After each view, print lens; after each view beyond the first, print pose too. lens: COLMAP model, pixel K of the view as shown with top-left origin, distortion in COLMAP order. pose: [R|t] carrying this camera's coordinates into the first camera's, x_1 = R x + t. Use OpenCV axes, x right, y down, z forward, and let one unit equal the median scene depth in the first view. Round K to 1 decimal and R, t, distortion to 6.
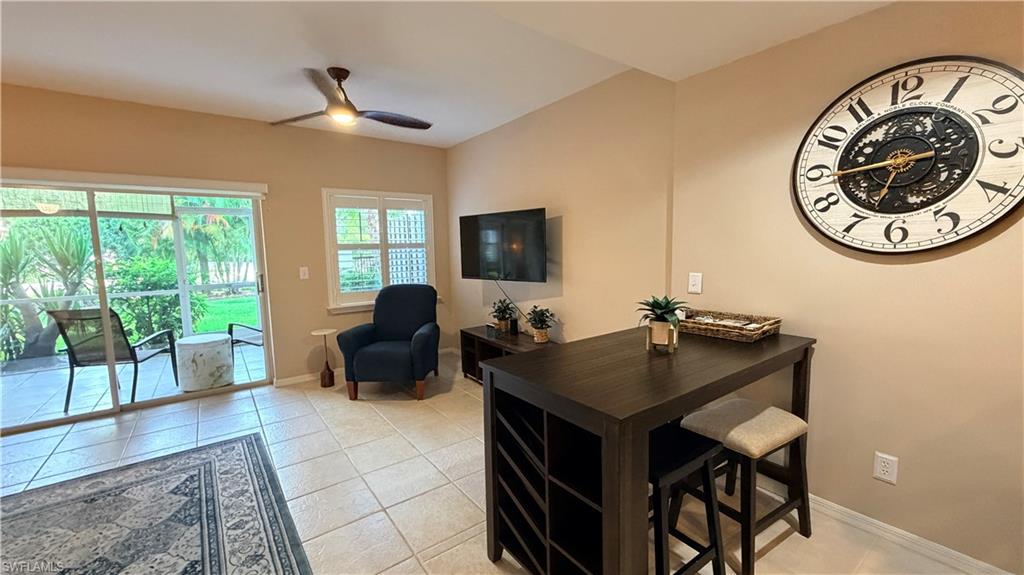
lens RADIAL K [[407.3, 0, 510.8], [0, 407.3, 287.9], [0, 0, 1]] dist [0.000076, -0.000099]
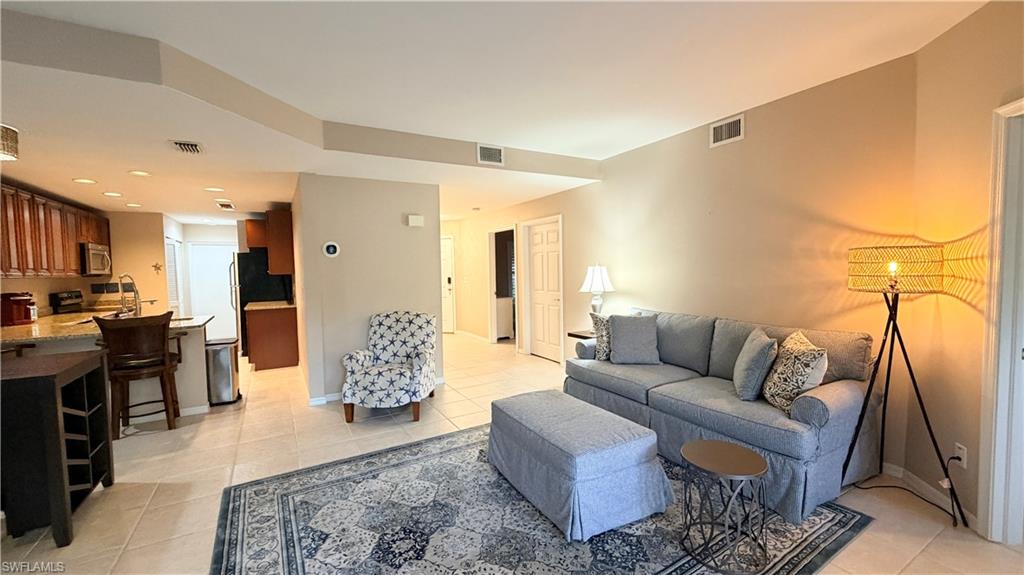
lens RADIAL K [[407.3, 0, 511.4], [0, 407.3, 288.8], [0, 0, 1]] dist [0.000076, -0.000099]
pose [[-0.993448, 0.033413, 0.109289, -0.734390], [0.049950, 0.987077, 0.152265, -0.083491], [-0.102789, 0.156726, -0.982279, 0.957577]]
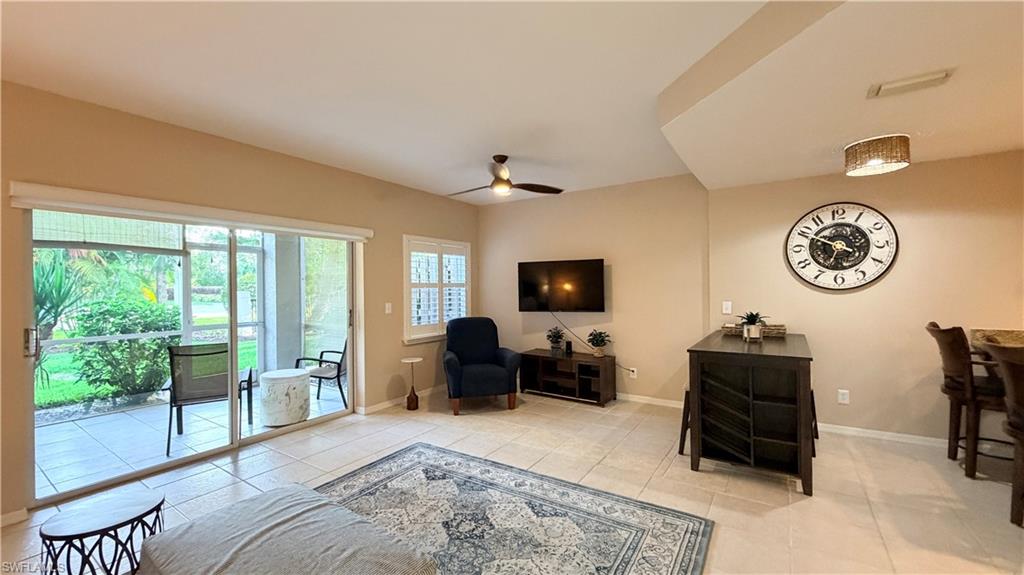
lens RADIAL K [[407.3, 0, 511.1], [0, 407.3, 288.1], [0, 0, 1]] dist [0.000076, -0.000099]
pose [[0.942282, 0.008220, 0.334718, -0.664996], [0.027626, 0.994381, -0.102189, 0.037836], [-0.333678, 0.105538, 0.936761, -0.196255]]
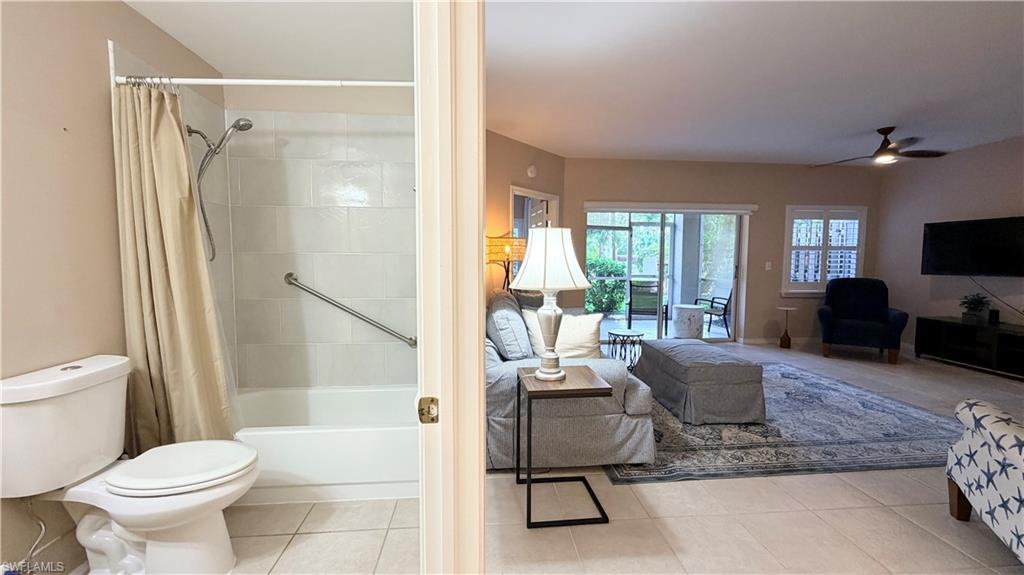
lens RADIAL K [[407.3, 0, 510.7], [0, 407.3, 287.8], [0, 0, 1]] dist [0.000076, -0.000099]
pose [[0.848132, 0.059803, -0.526399, -0.609805], [-0.074822, 0.997170, -0.007267, 0.136777], [0.524475, 0.045550, 0.850206, -0.781452]]
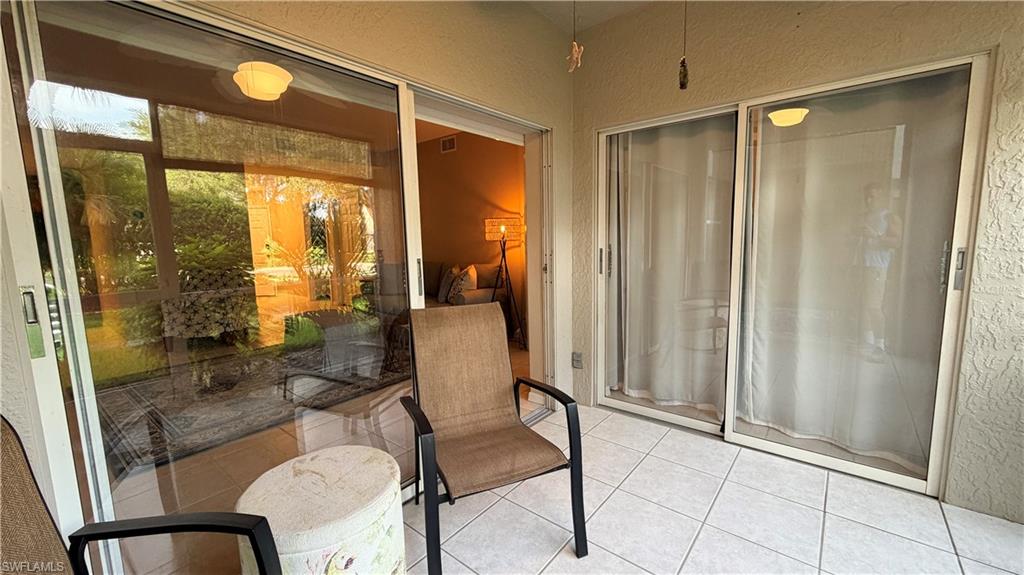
lens RADIAL K [[407.3, 0, 511.0], [0, 407.3, 286.7], [0, 0, 1]] dist [0.000076, -0.000099]
pose [[-0.968484, 0.068691, -0.239416, -0.972572], [0.013649, 0.974412, 0.224354, -0.098305], [0.248701, 0.214016, -0.944640, 1.517629]]
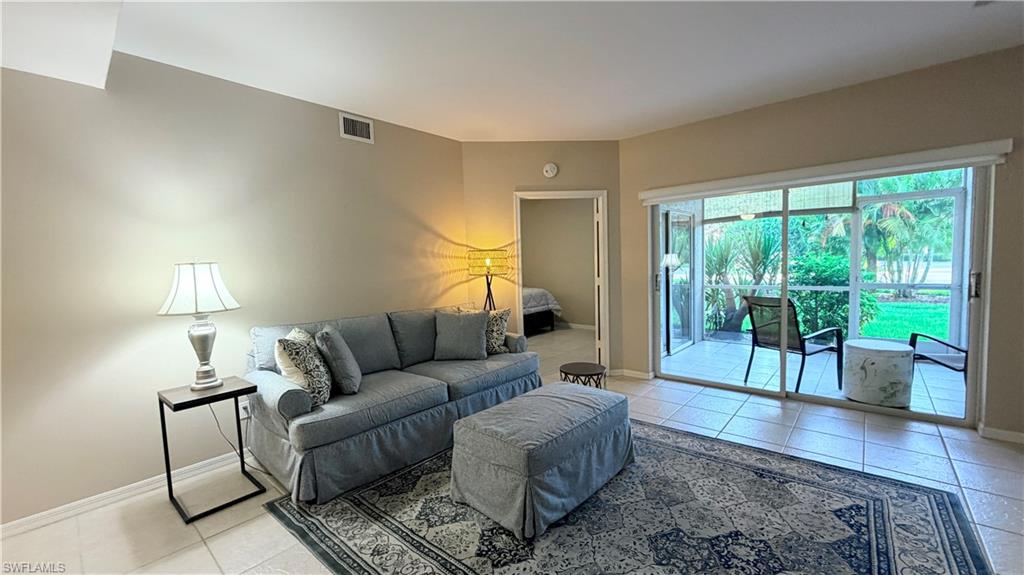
lens RADIAL K [[407.3, 0, 510.4], [0, 407.3, 289.2], [0, 0, 1]] dist [0.000076, -0.000099]
pose [[0.209172, 0.077864, -0.974774, -0.105272], [-0.073311, 0.995268, 0.063770, 0.011357], [0.975127, 0.058122, 0.213891, 0.067314]]
